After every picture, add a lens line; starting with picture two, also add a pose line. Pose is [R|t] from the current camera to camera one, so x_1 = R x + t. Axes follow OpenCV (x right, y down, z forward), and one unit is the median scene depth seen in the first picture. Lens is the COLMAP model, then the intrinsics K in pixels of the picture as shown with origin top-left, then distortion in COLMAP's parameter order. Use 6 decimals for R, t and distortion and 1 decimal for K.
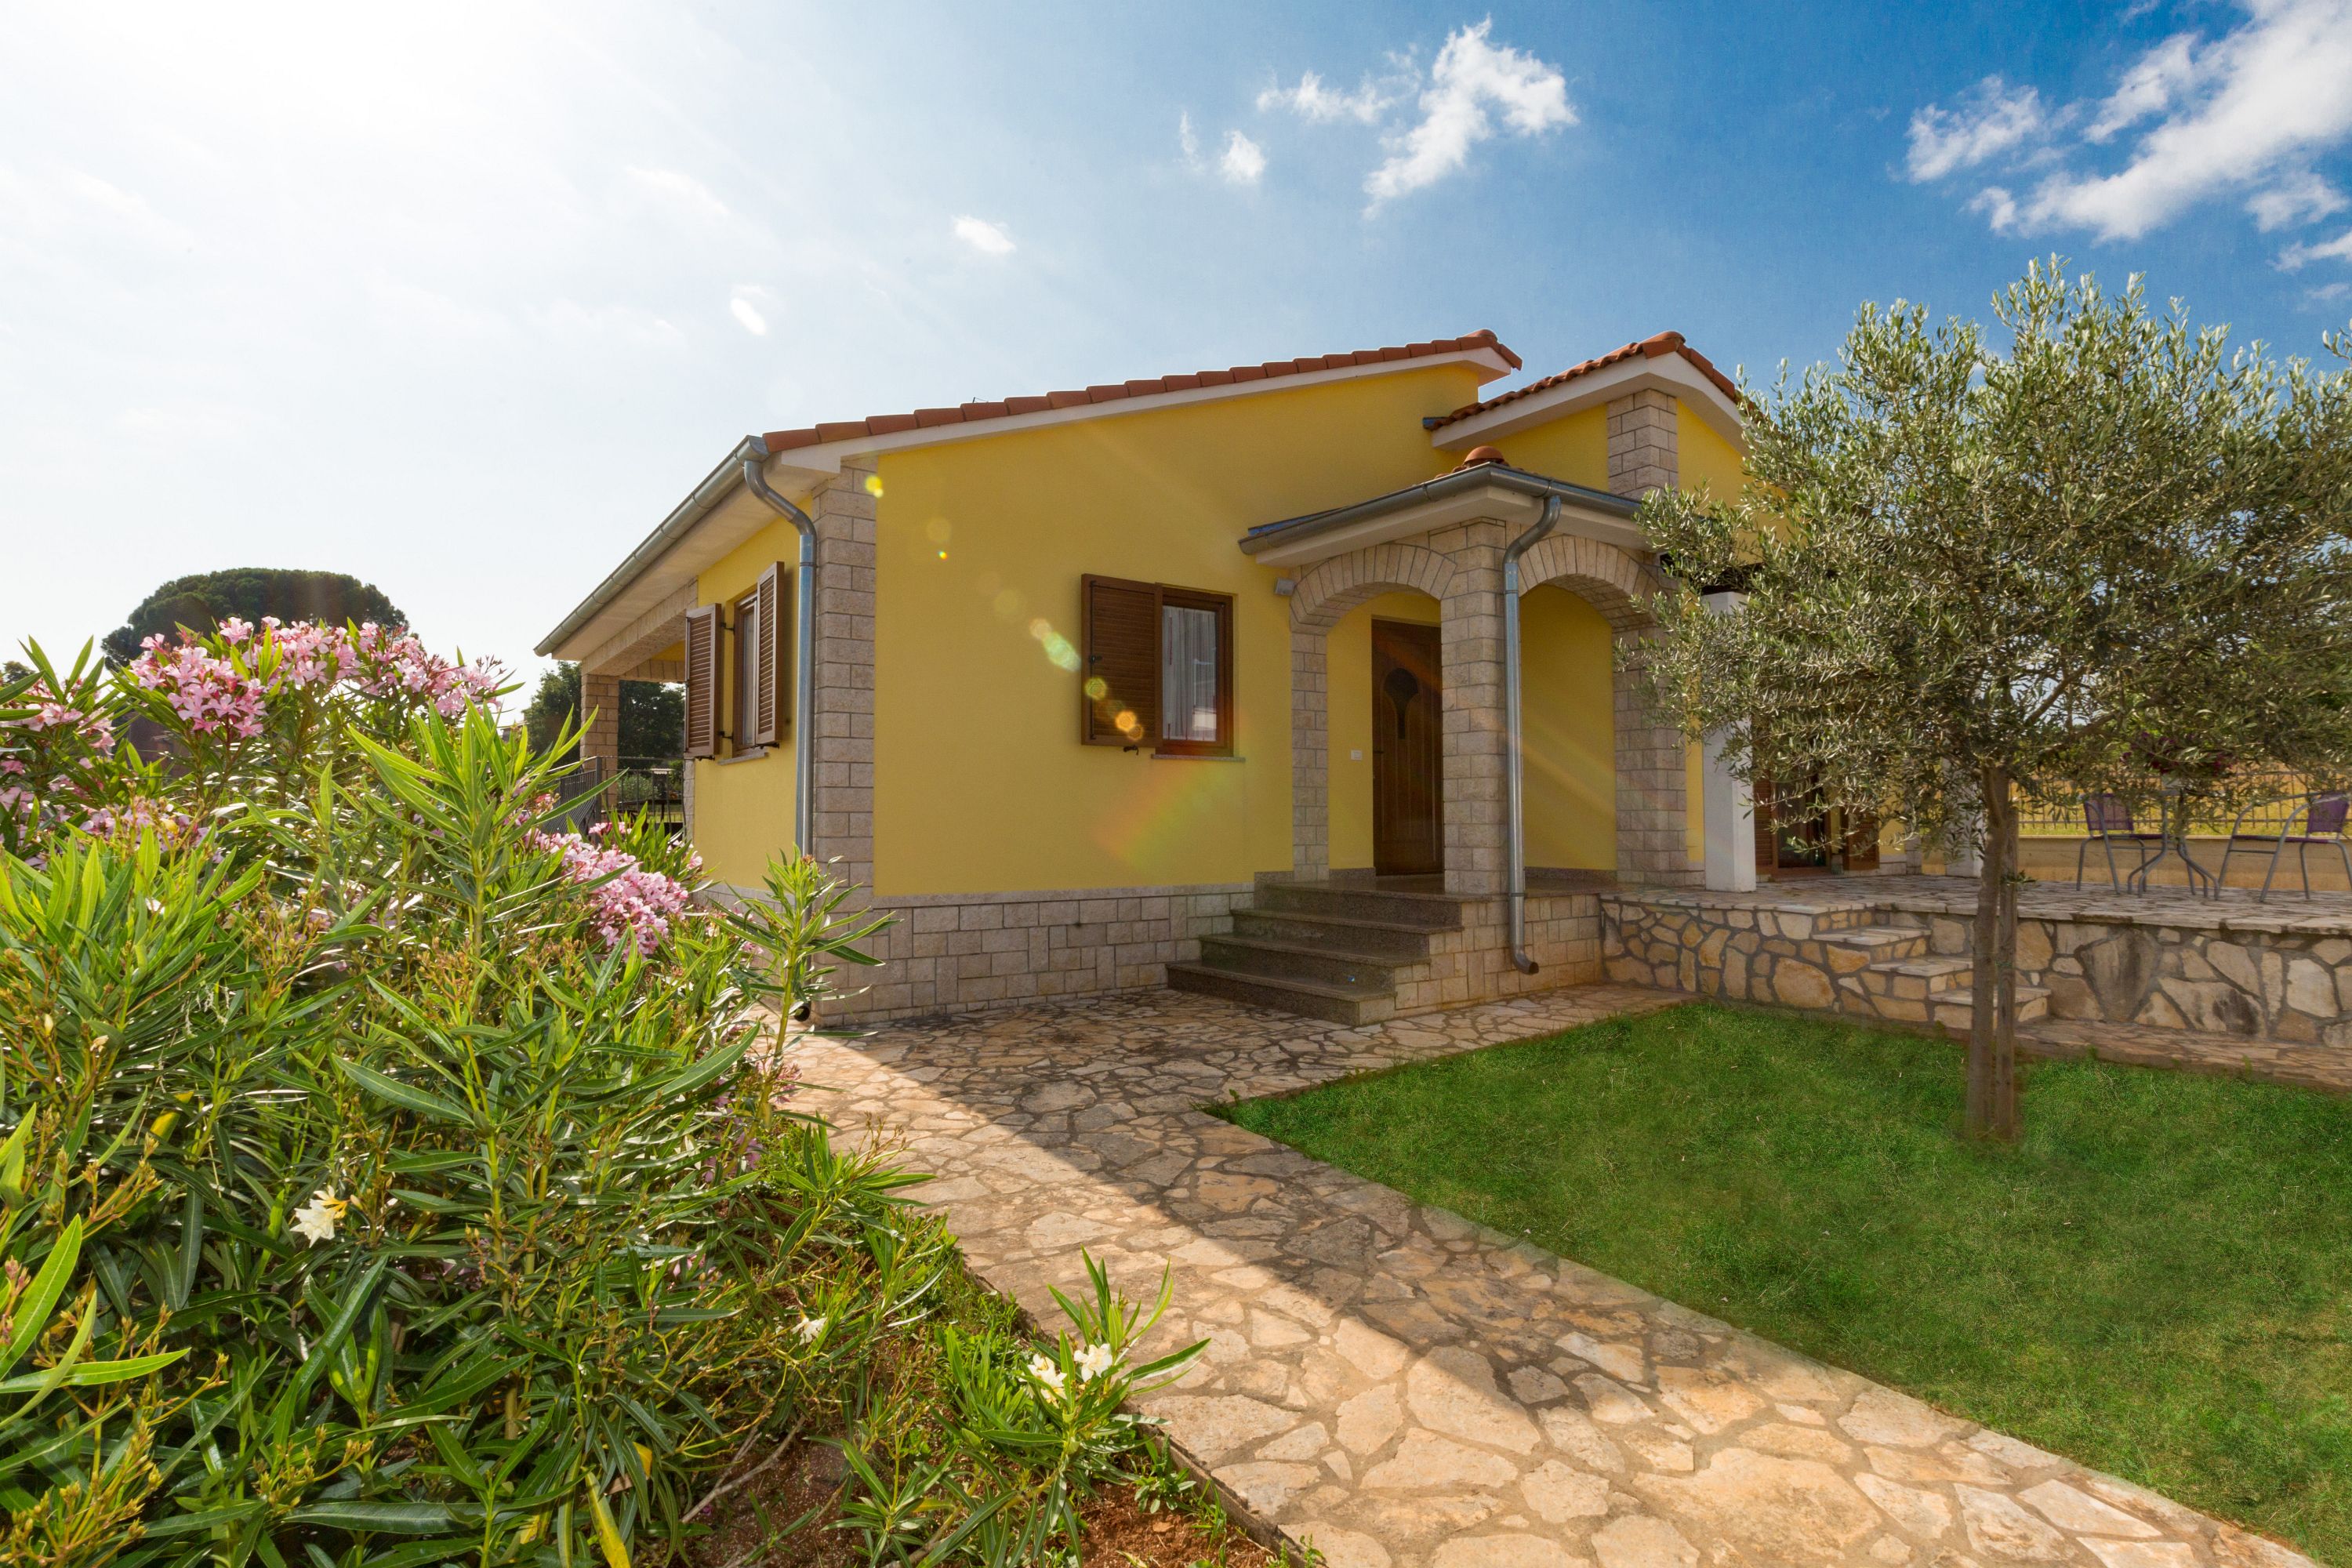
lens RADIAL K [[1174.6, 0, 1170.2], [0, 1174.6, 765.9], [0, 0, 1]] dist [-0.000963, -0.001025]
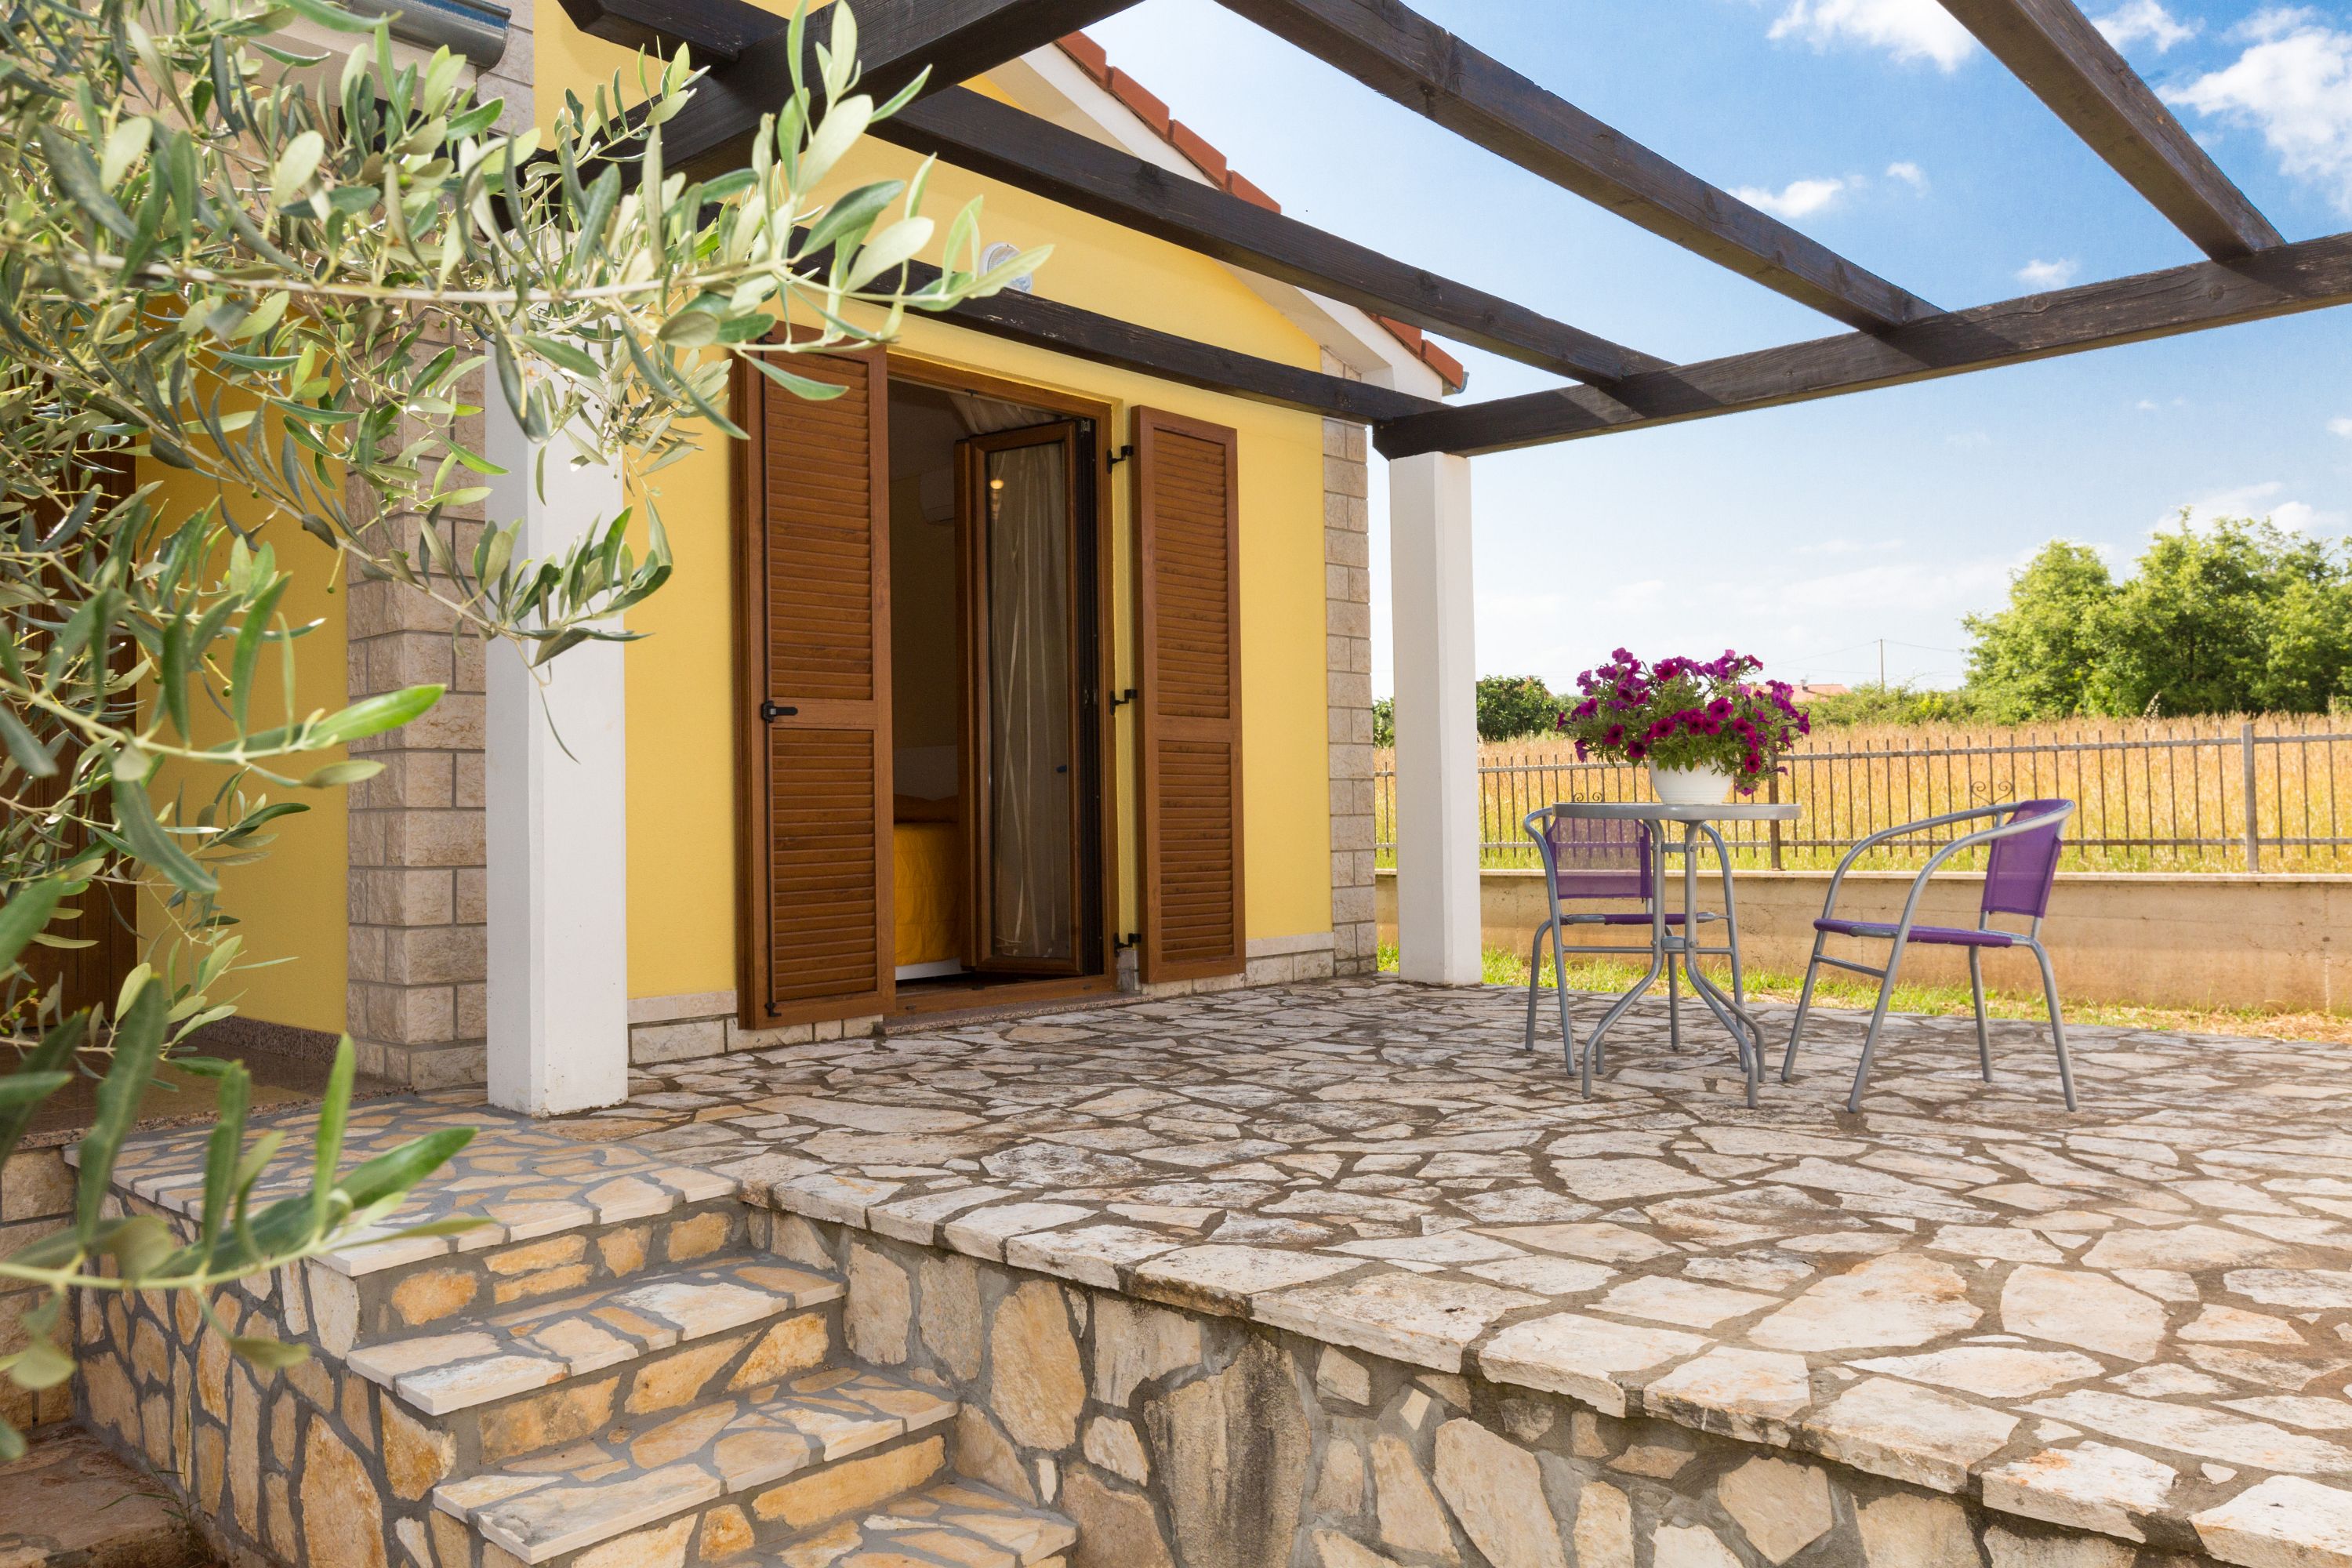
lens RADIAL K [[1745.8, 0, 1167.9], [0, 1745.8, 776.6], [0, 0, 1]] dist [0.002912, -0.015216]
pose [[0.974827, -0.009367, 0.222765, 0.721070], [0.004257, 0.999717, 0.023409, -0.001640], [-0.222921, -0.021872, 0.974591, 0.620740]]
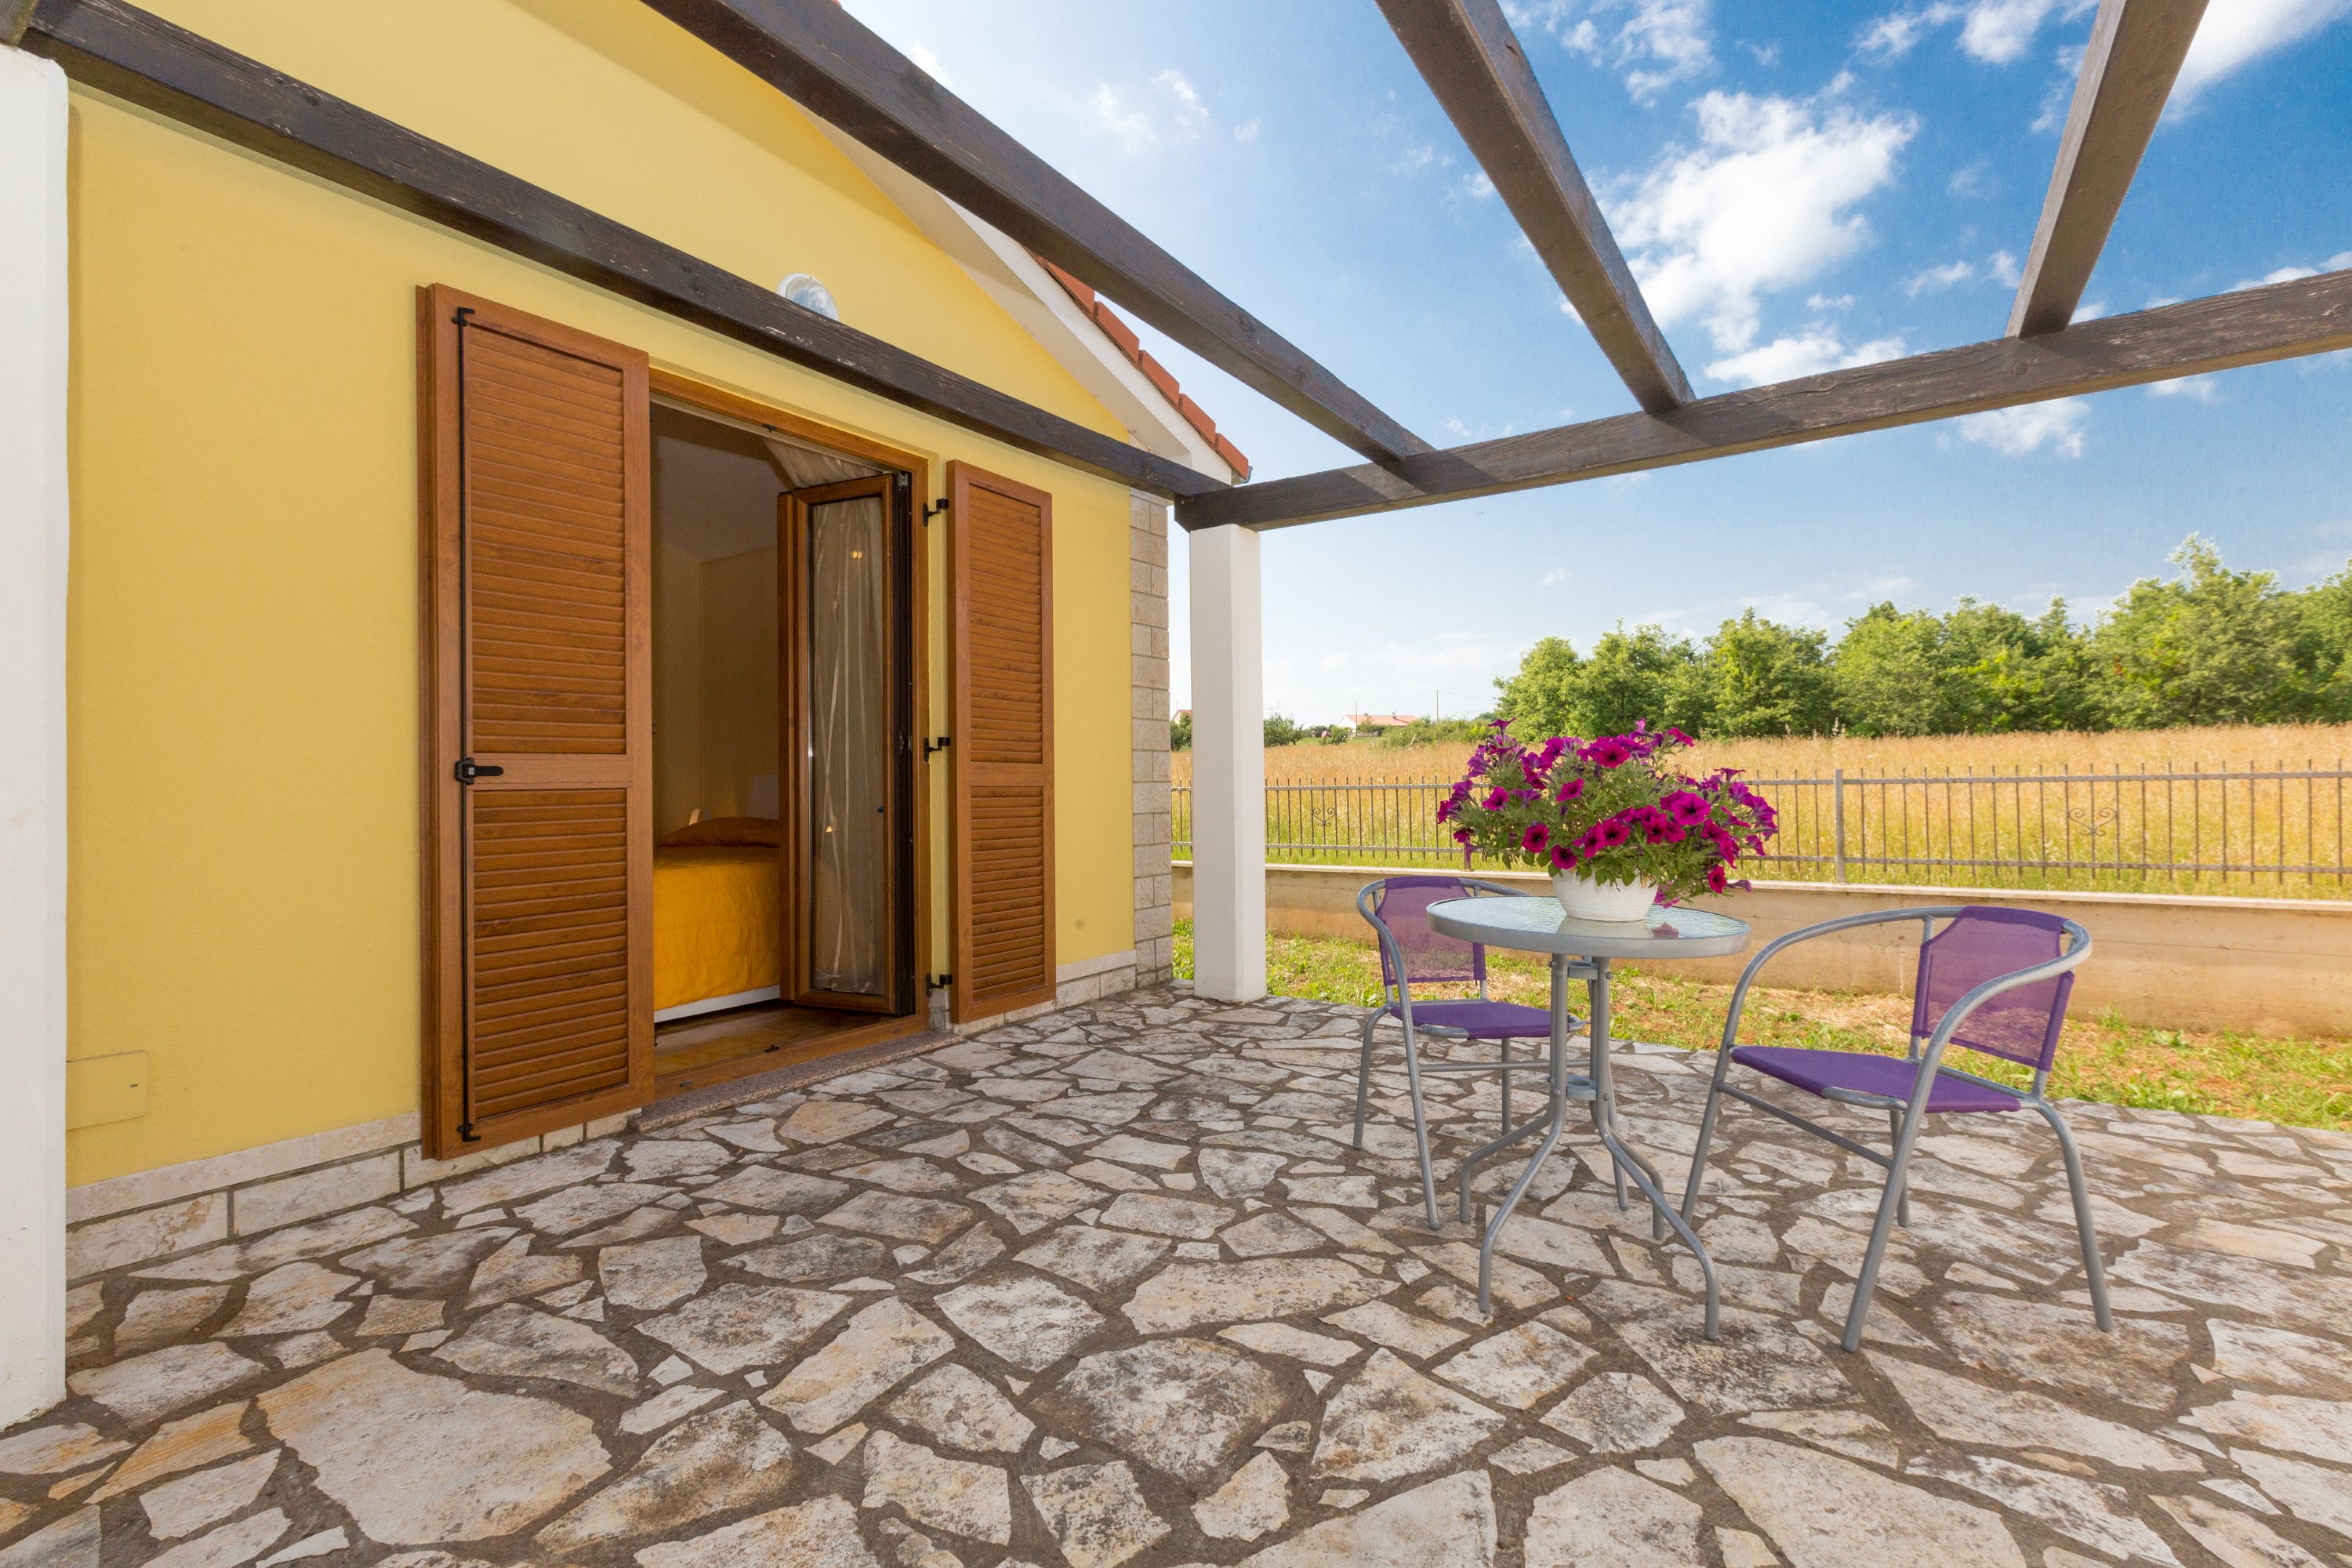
lens RADIAL K [[1033.7, 0, 1168.9], [0, 1033.7, 780.8], [0, 0, 1]] dist [-0.001190, 0.001823]
pose [[0.934873, -0.005632, 0.354937, 0.835700], [-0.008505, 0.999232, 0.038256, -0.027986], [-0.354880, -0.038783, 0.934107, 1.000313]]
